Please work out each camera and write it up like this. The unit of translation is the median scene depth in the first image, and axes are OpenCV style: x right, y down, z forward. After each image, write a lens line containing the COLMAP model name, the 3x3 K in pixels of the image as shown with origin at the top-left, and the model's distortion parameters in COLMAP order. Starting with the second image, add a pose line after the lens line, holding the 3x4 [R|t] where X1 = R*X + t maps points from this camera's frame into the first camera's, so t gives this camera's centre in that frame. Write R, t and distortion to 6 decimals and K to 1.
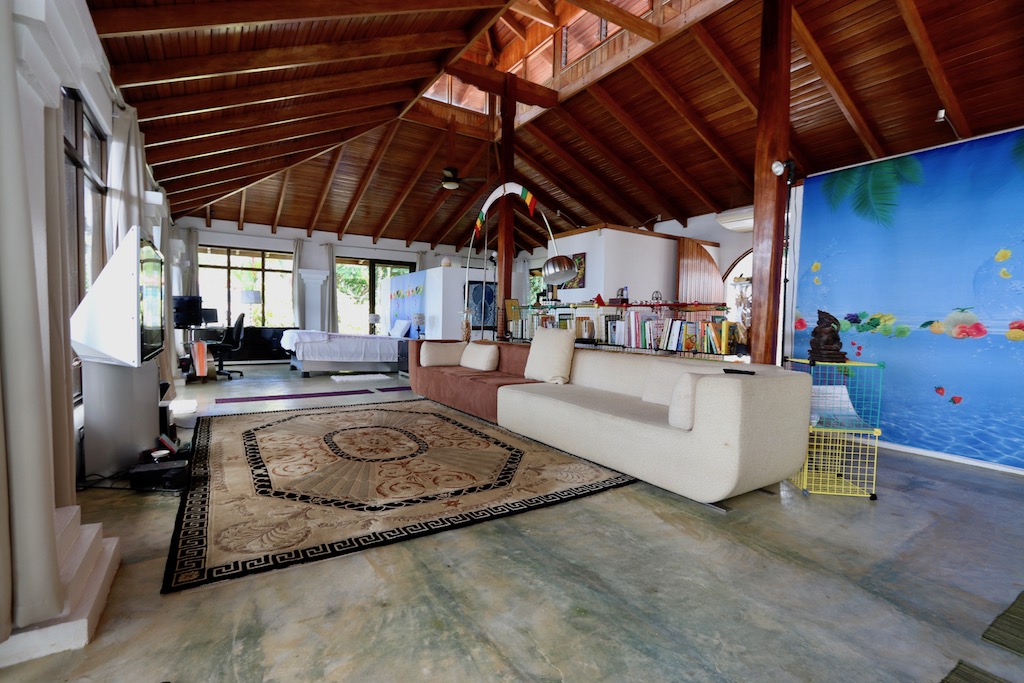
lens RADIAL K [[470.8, 0, 510.4], [0, 470.8, 341.0], [0, 0, 1]] dist [0.001386, 0.000024]
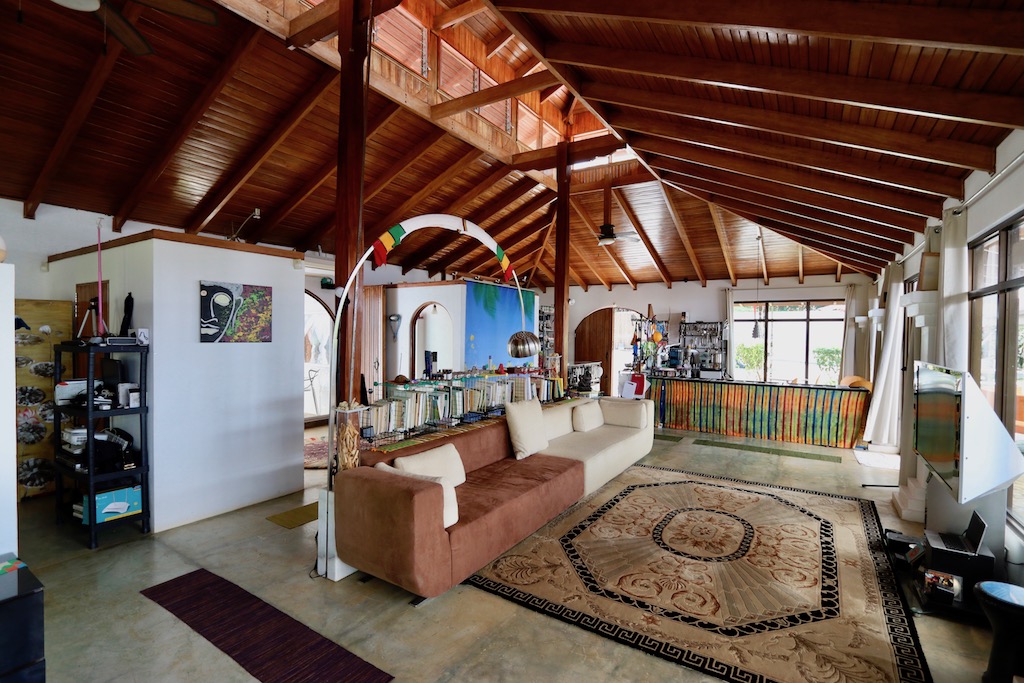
lens RADIAL K [[470.8, 0, 511.4], [0, 470.8, 344.8], [0, 0, 1]] dist [0.001386, 0.000024]
pose [[-0.420660, -0.045872, 0.906058, -1.265770], [0.017695, 0.998116, 0.058748, -0.321576], [-0.907046, 0.040746, -0.419056, 2.219425]]
